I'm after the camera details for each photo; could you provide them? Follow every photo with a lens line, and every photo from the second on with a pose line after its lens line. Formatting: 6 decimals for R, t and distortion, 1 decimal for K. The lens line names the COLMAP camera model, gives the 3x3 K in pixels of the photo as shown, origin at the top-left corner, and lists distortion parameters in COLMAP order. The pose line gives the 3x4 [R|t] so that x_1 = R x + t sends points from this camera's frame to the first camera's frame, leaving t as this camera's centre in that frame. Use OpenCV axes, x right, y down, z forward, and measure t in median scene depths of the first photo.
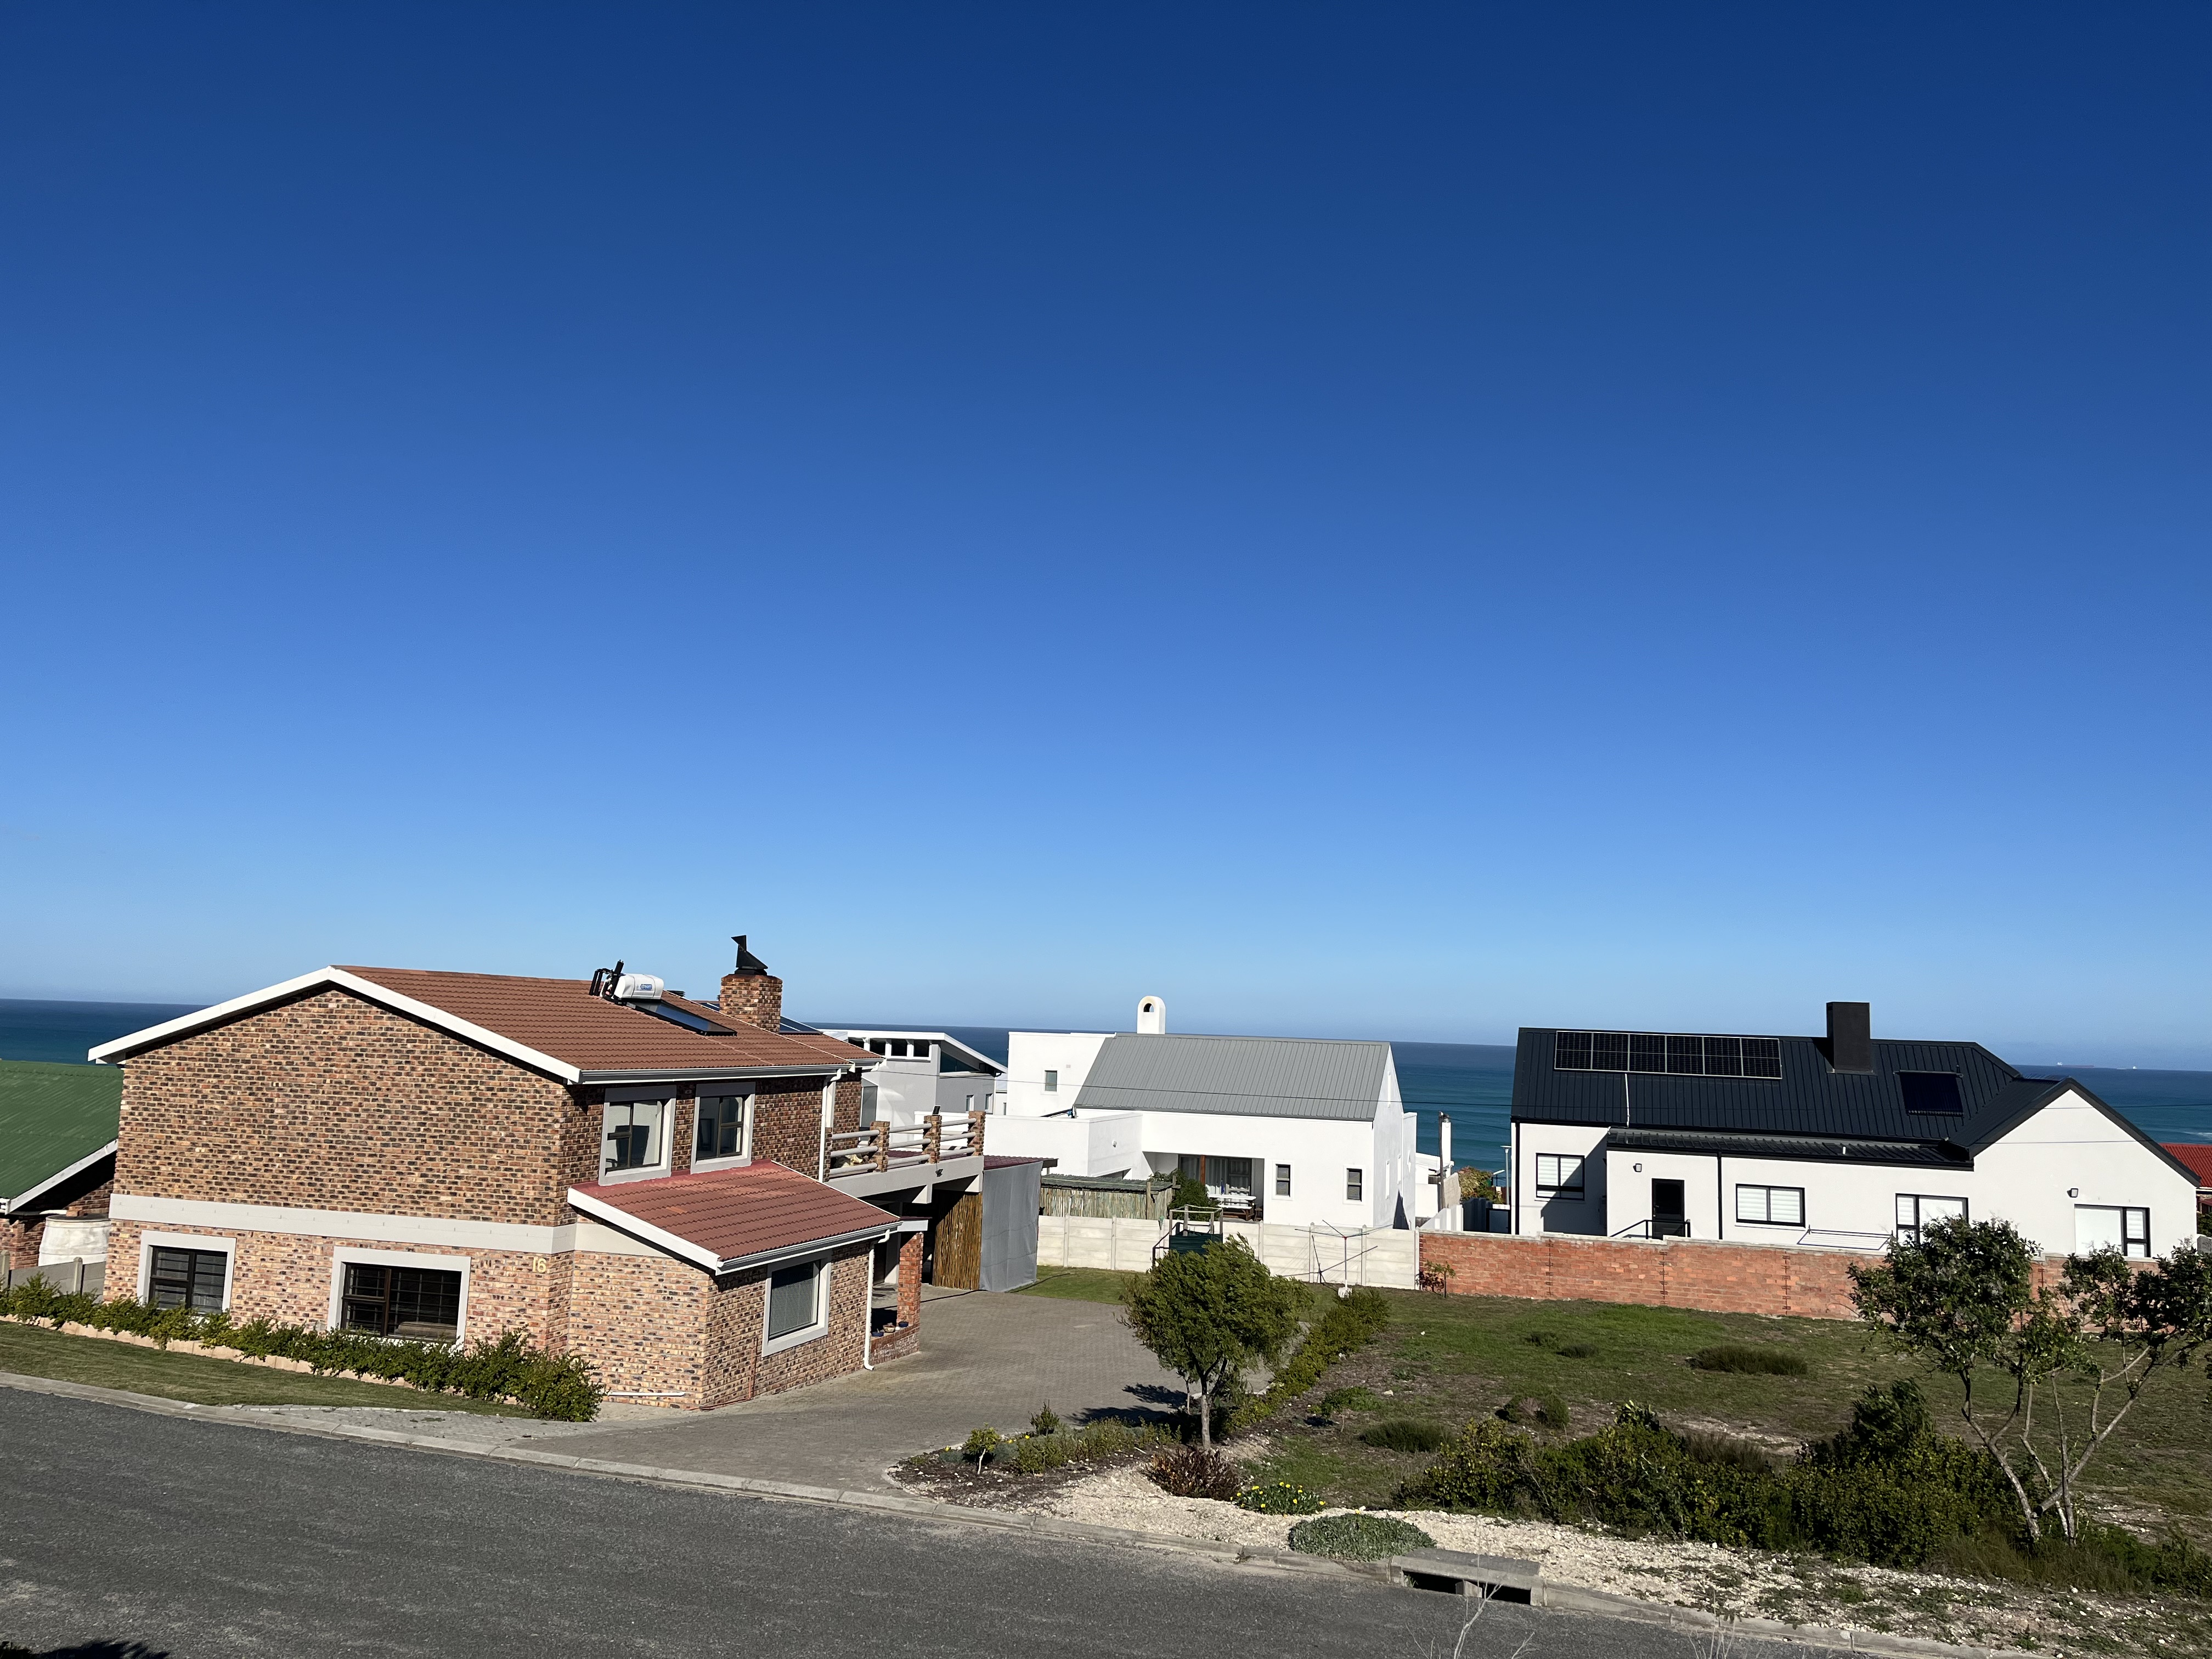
lens RADIAL K [[1665.8, 0, 1110.1], [0, 1665.8, 838.8], [0, 0, 1]] dist [0.063978, -0.069382]
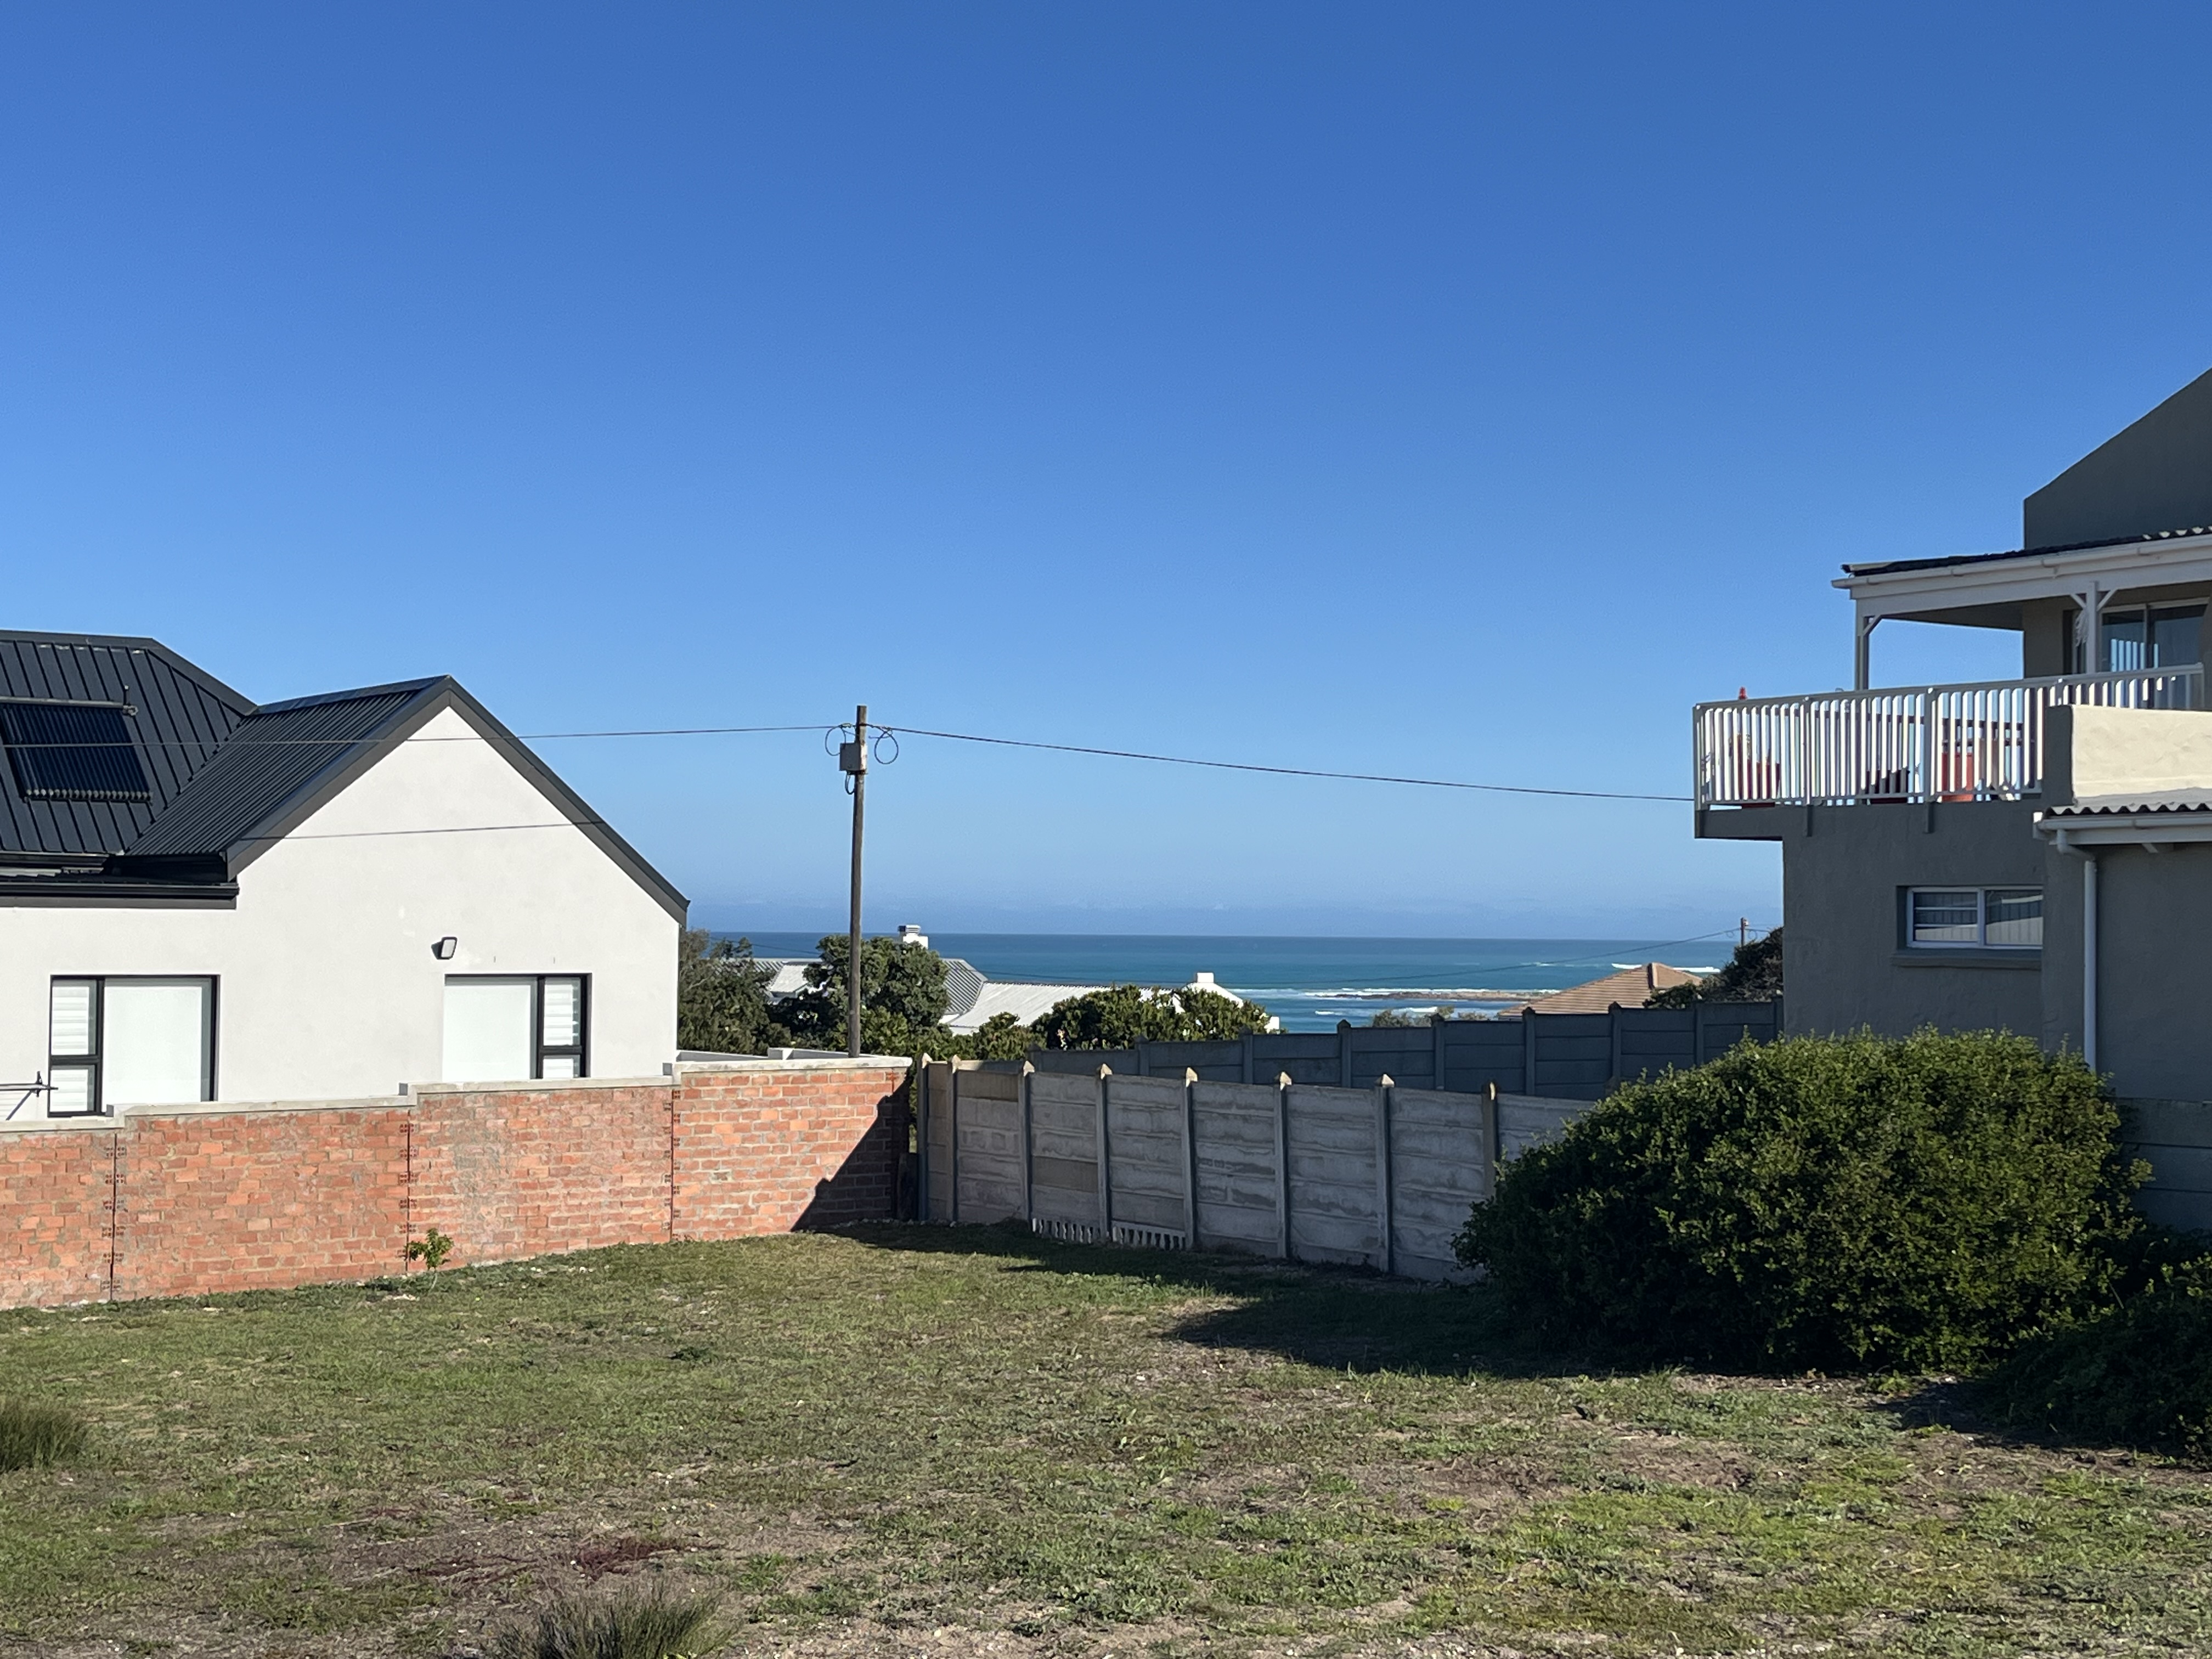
lens RADIAL K [[3102.8, 0, 1106.0], [0, 3102.8, 829.5], [0, 0, 1]] dist [0.070677, -0.022605]
pose [[0.619867, -0.002269, 0.784704, 0.088797], [-0.076534, 0.995053, 0.063334, 0.165686], [-0.780966, -0.099315, 0.616627, 0.554747]]
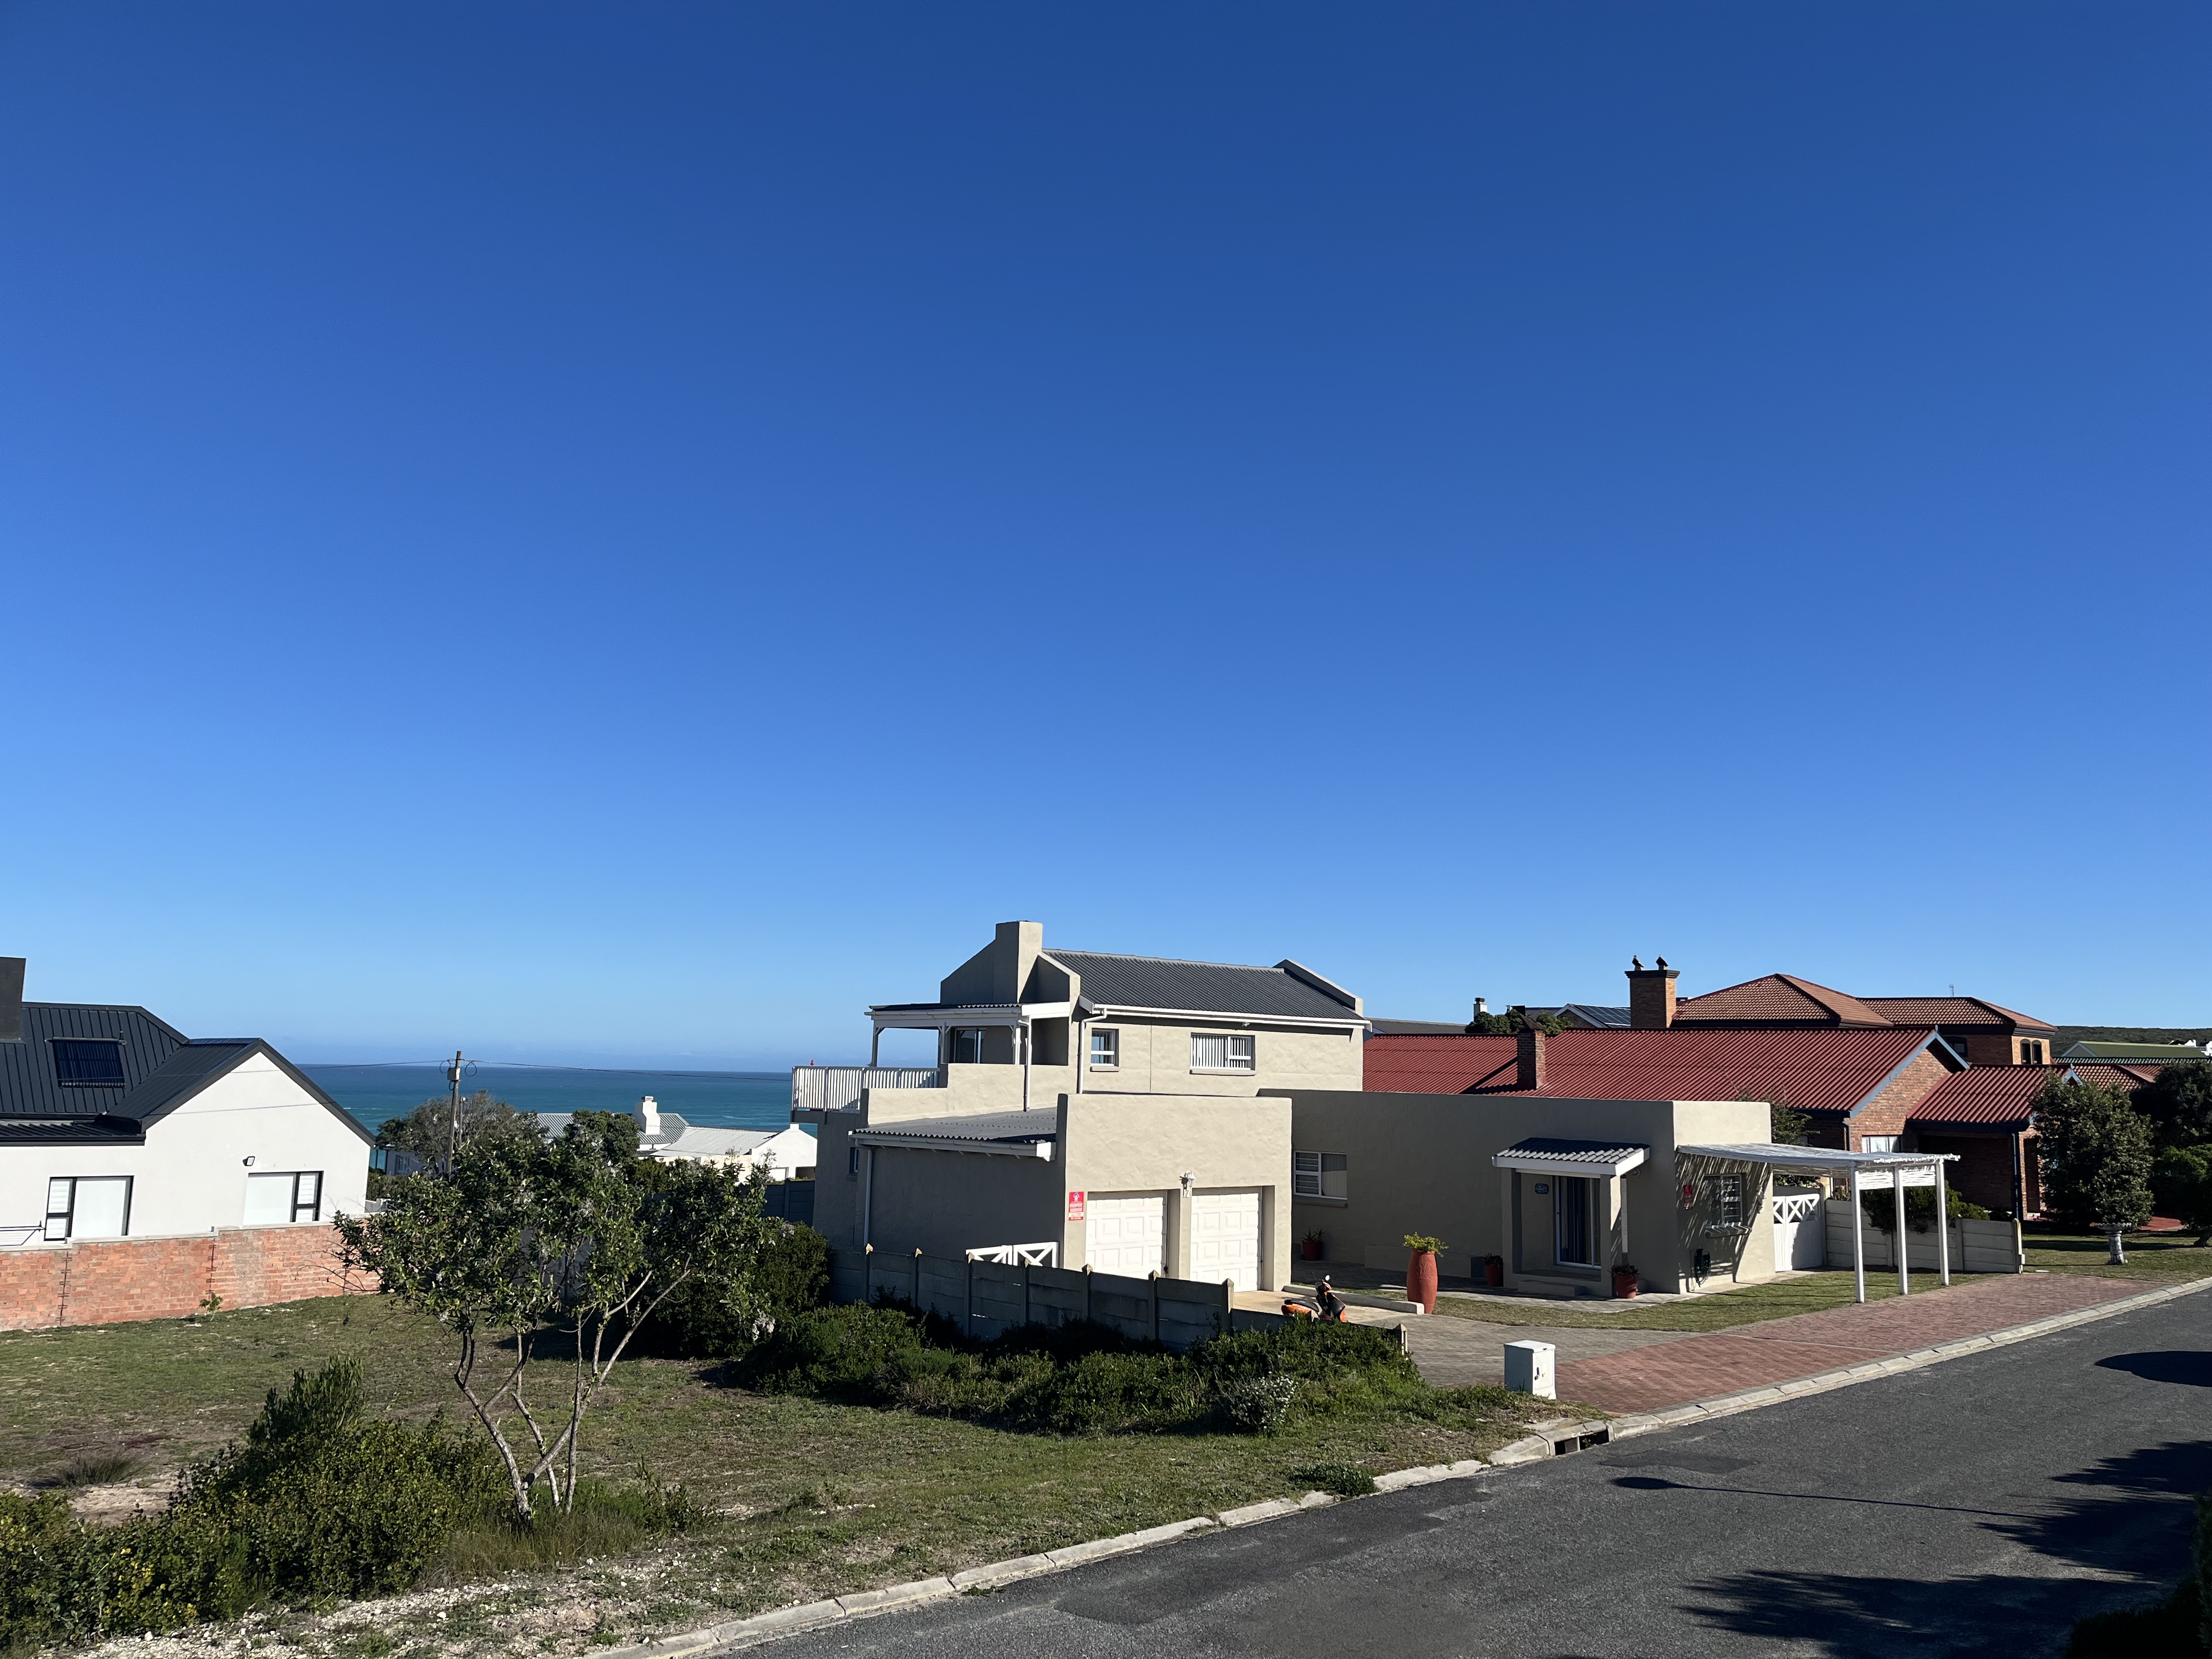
lens RADIAL K [[1670.6, 0, 1129.6], [0, 1670.6, 837.9], [0, 0, 1]] dist [0.069357, -0.092837]
pose [[0.487017, 0.100187, 0.867627, -0.039366], [-0.103749, 0.993002, -0.056427, 0.045700], [-0.867208, -0.062535, 0.494003, 0.166282]]
